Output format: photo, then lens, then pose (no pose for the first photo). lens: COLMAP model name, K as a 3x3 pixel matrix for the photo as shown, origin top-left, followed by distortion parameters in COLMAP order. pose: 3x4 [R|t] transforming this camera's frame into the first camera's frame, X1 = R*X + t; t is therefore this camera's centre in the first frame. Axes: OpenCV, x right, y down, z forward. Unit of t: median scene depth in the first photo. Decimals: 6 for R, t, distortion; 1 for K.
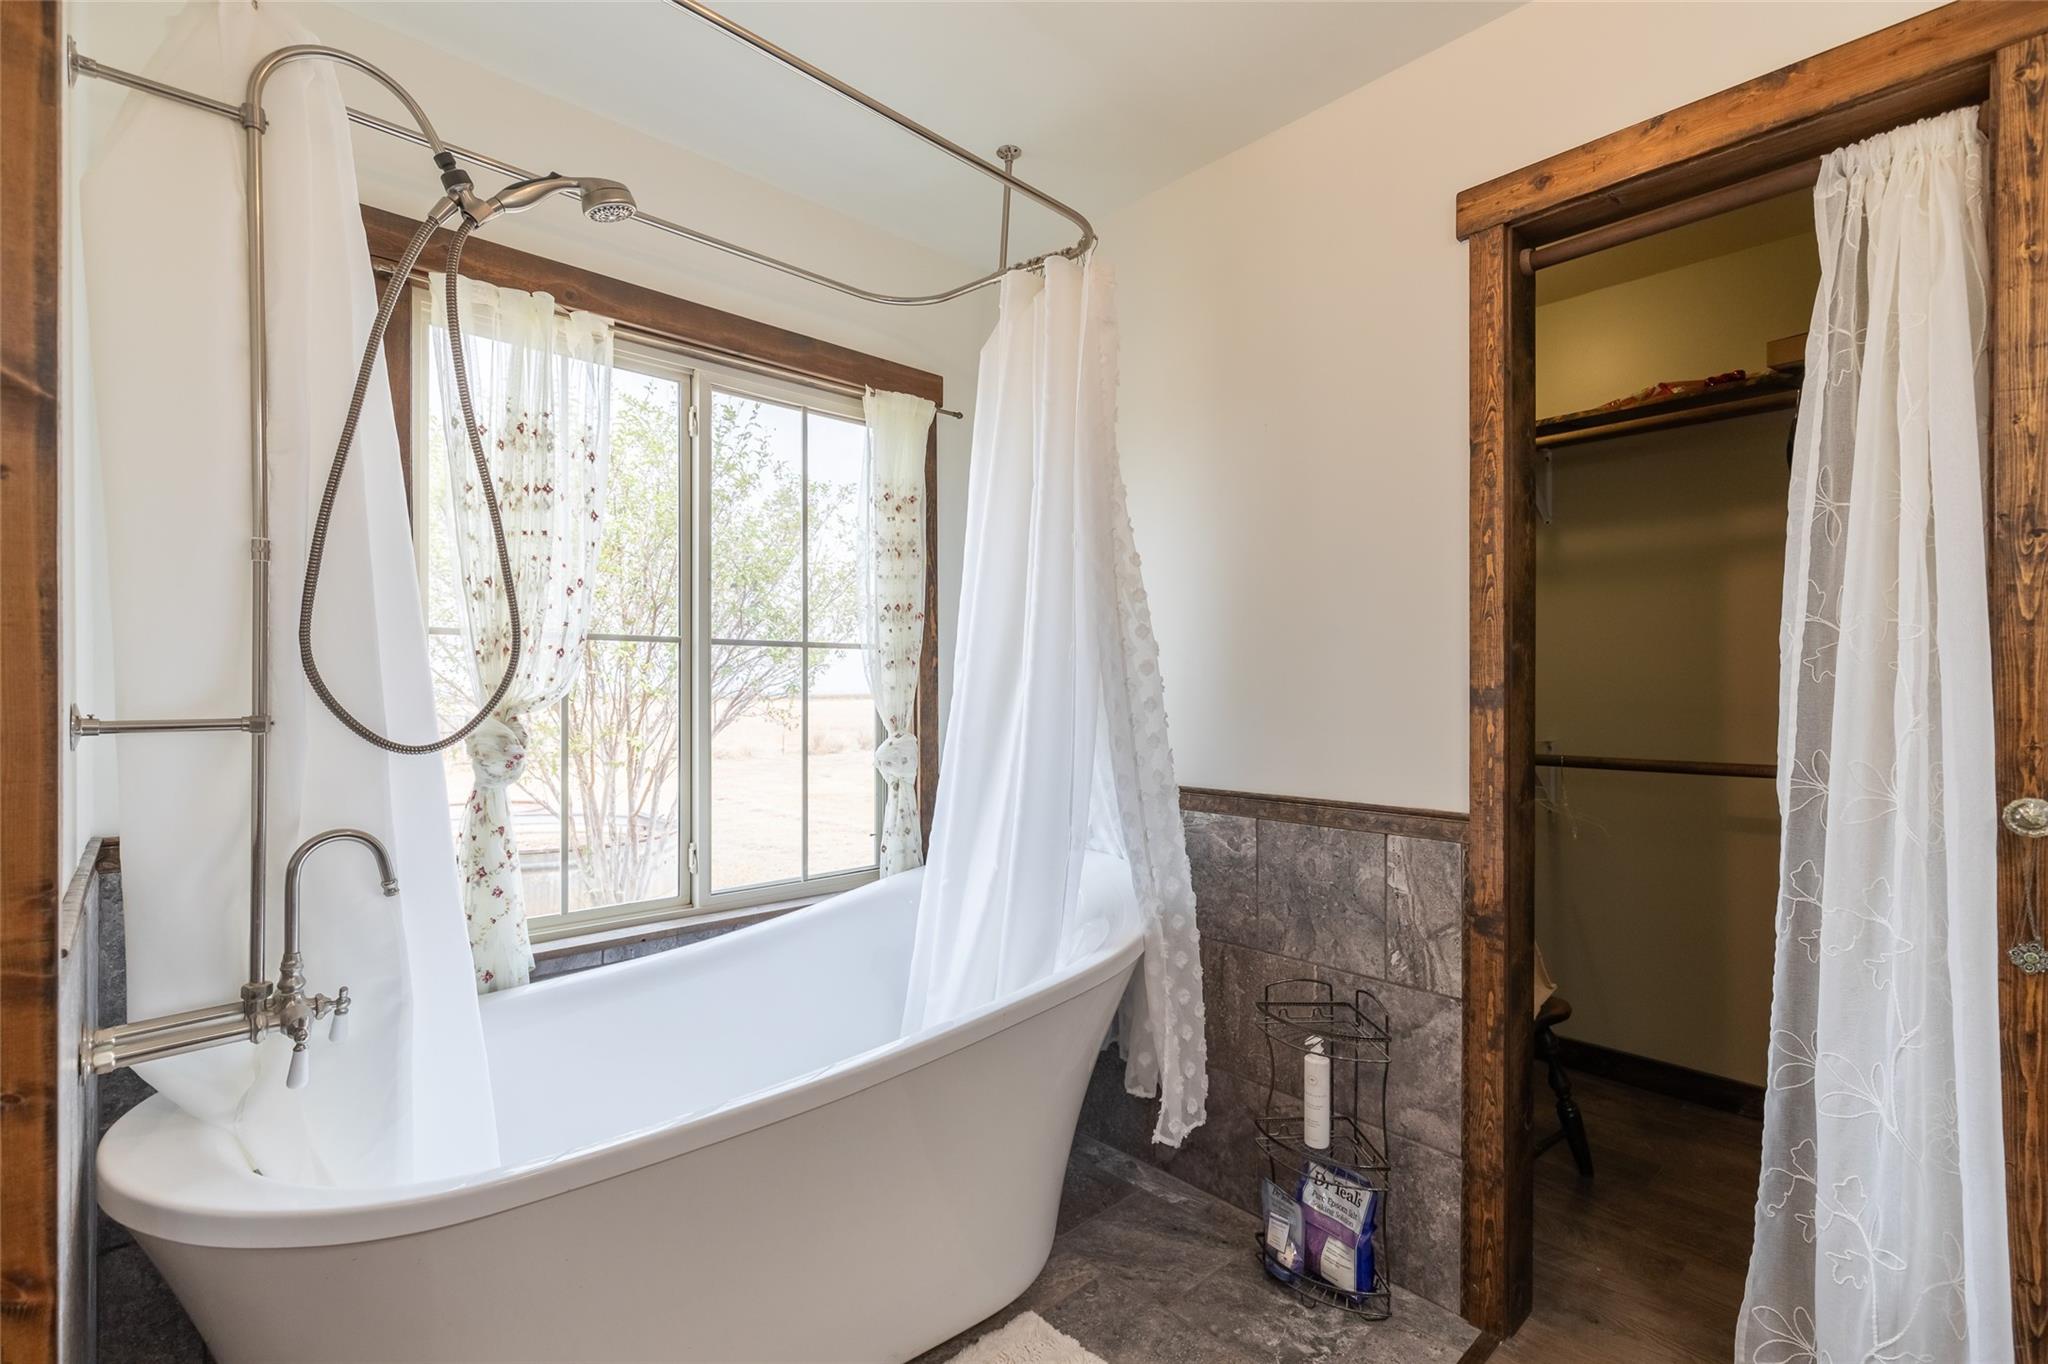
lens RADIAL K [[921.8, 0, 1025.8], [0, 921.8, 674.7], [0, 0, 1]] dist [-0.000662, -0.000166]
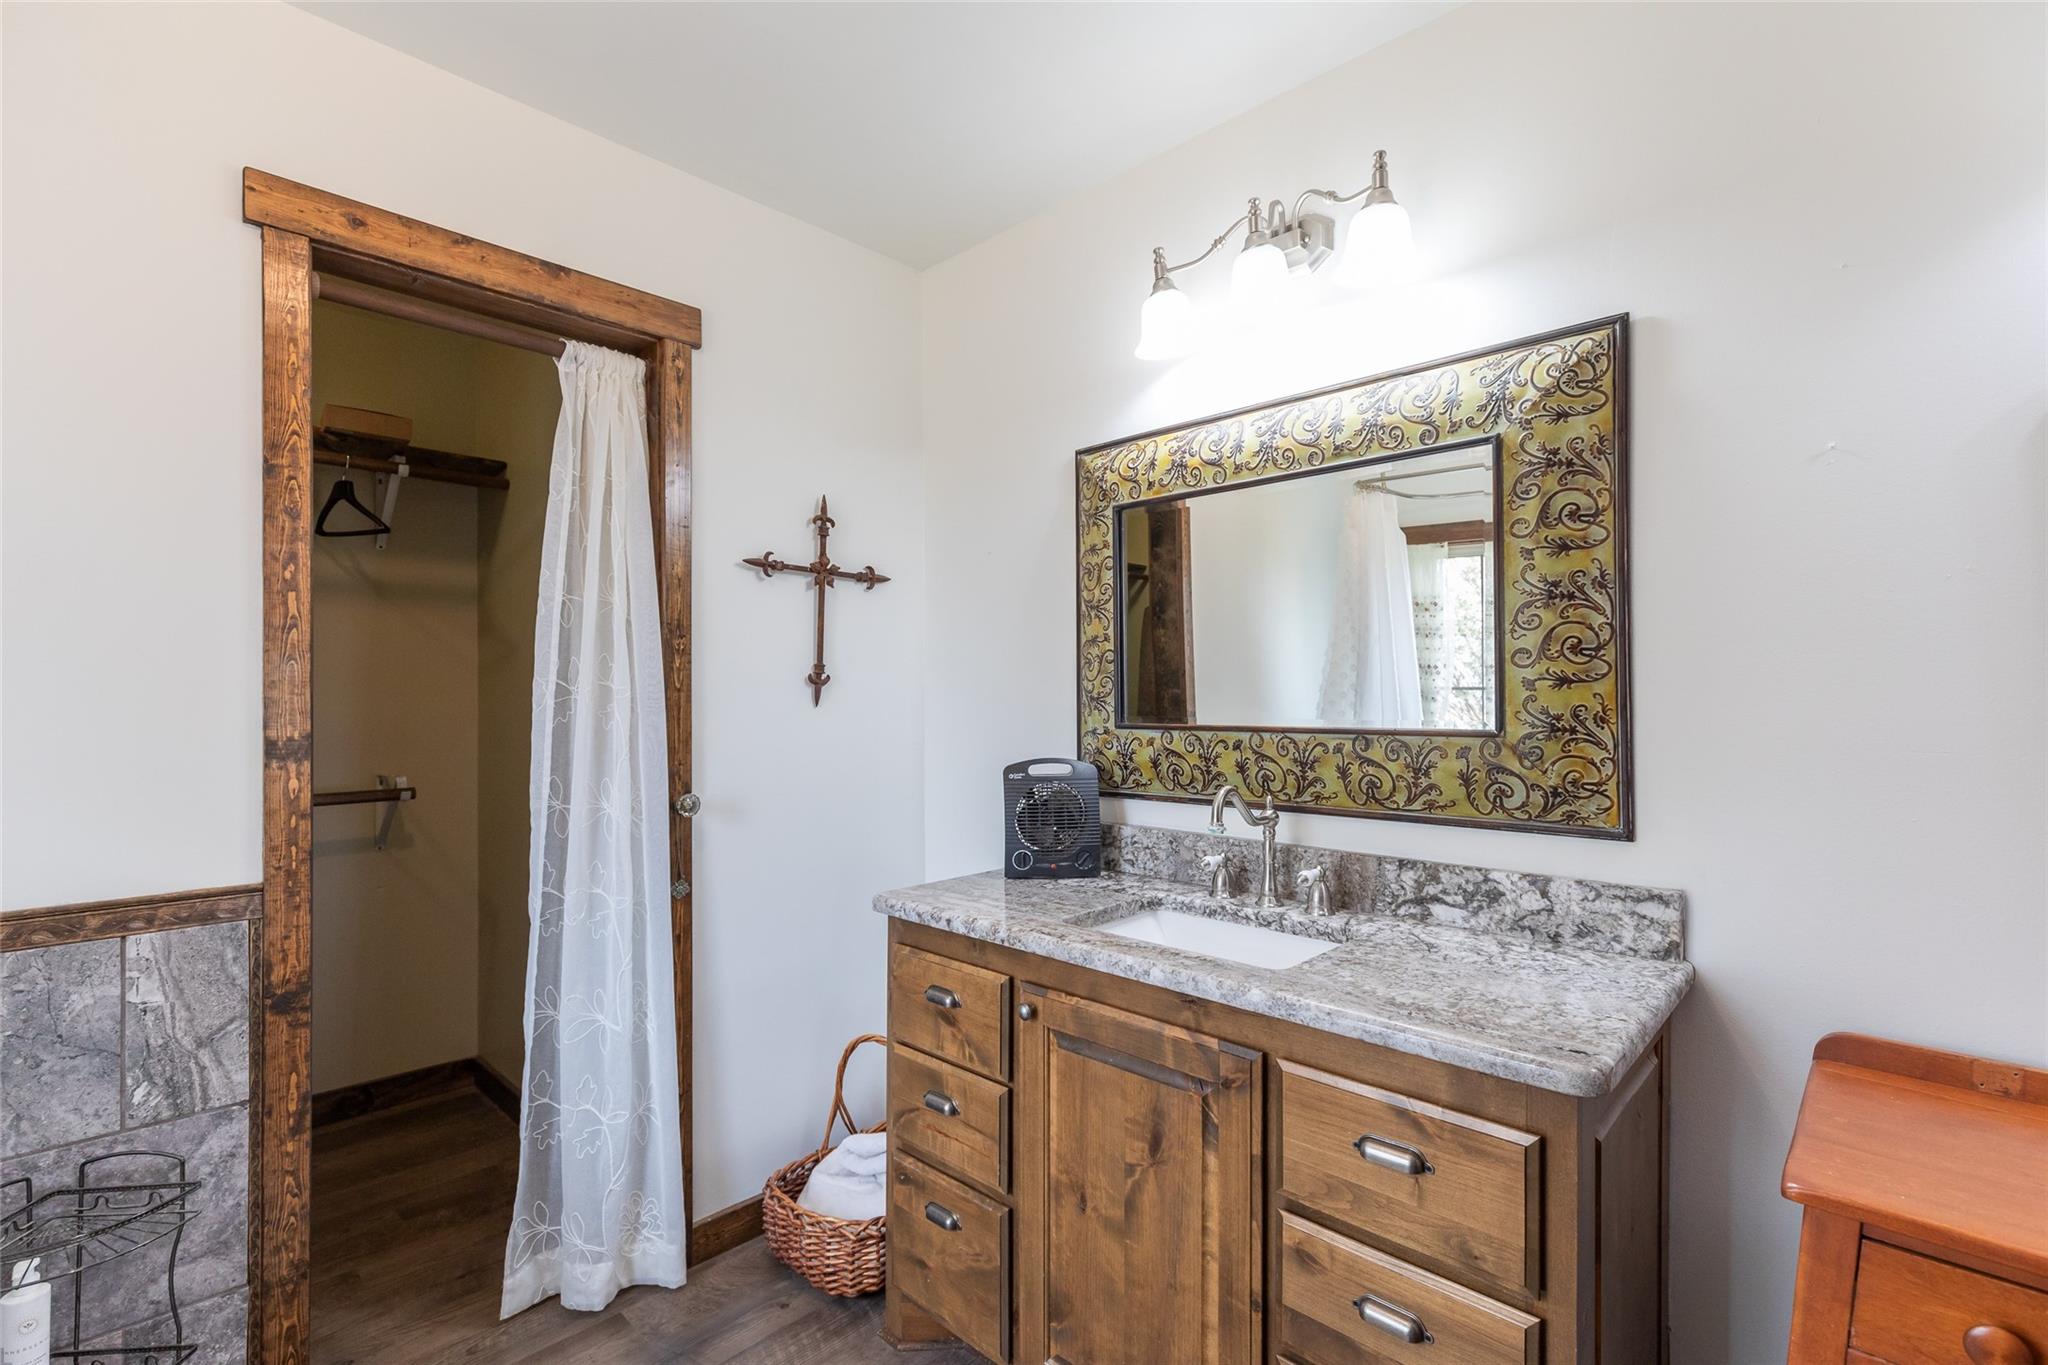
lens RADIAL K [[921.8, 0, 1021.4], [0, 921.8, 696.8], [0, 0, 1]] dist [-0.000662, -0.000166]
pose [[-0.054655, 0.009023, 0.998465, -0.435834], [-0.003127, 0.999953, -0.009207, -0.020564], [-0.998500, -0.003625, -0.054624, 0.326997]]
